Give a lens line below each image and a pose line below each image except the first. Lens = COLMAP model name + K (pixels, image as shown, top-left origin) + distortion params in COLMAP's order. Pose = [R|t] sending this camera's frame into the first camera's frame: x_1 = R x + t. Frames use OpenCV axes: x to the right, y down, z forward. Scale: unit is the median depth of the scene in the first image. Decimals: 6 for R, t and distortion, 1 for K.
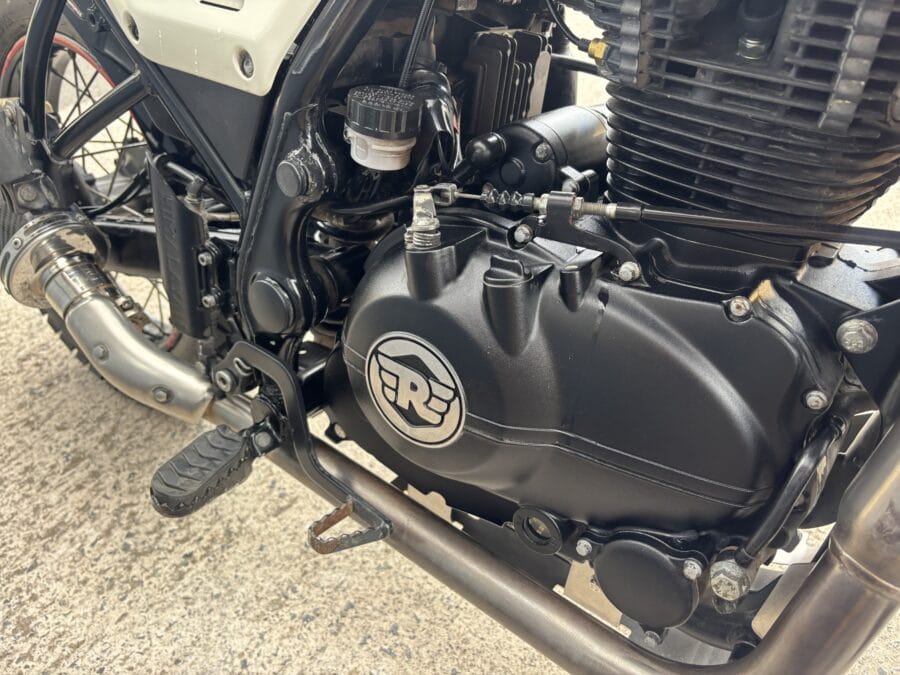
lens RADIAL K [[685.8, 0, 447.1], [0, 685.8, 333.7], [0, 0, 1]] dist [0.056624, -0.068019]
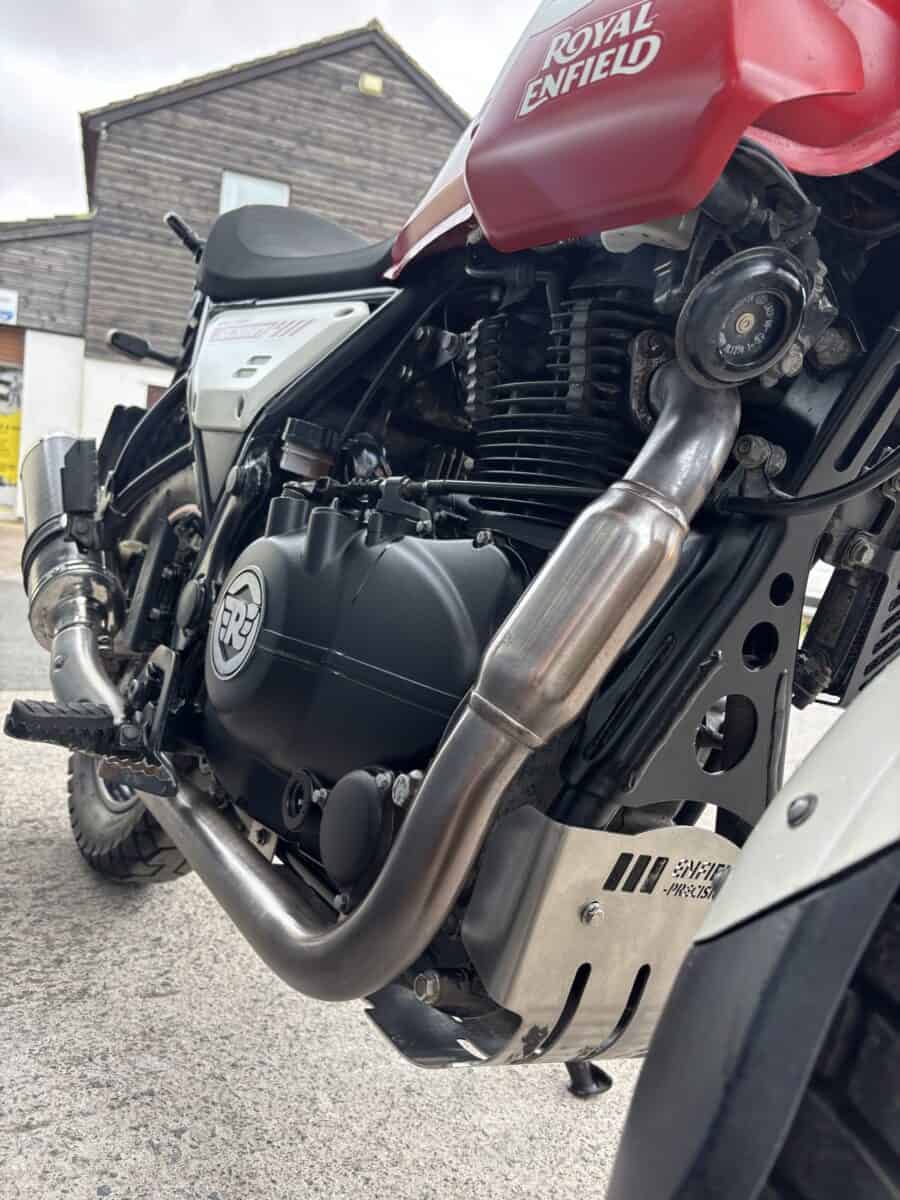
lens RADIAL K [[914.4, 0, 451.6], [0, 914.4, 611.3], [0, 0, 1]] dist [0.056624, -0.068019]
pose [[0.925370, 0.168559, -0.339526, 0.412217], [-0.334487, 0.784515, -0.522164, 0.388035], [0.178348, 0.596762, 0.782347, -0.052934]]
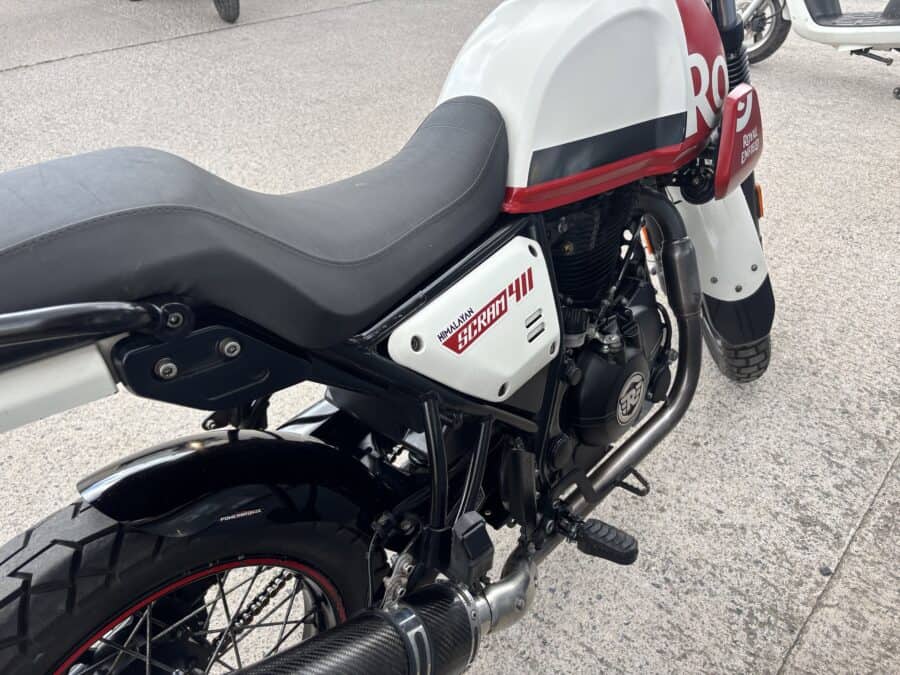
lens RADIAL K [[685.8, 0, 450.5], [0, 685.8, 339.4], [0, 0, 1]] dist [0.056624, -0.068019]
pose [[0.098511, -0.594938, 0.797712, -0.984849], [0.620657, 0.663329, 0.418068, -0.744270], [-0.777869, 0.453921, 0.434597, 0.201904]]
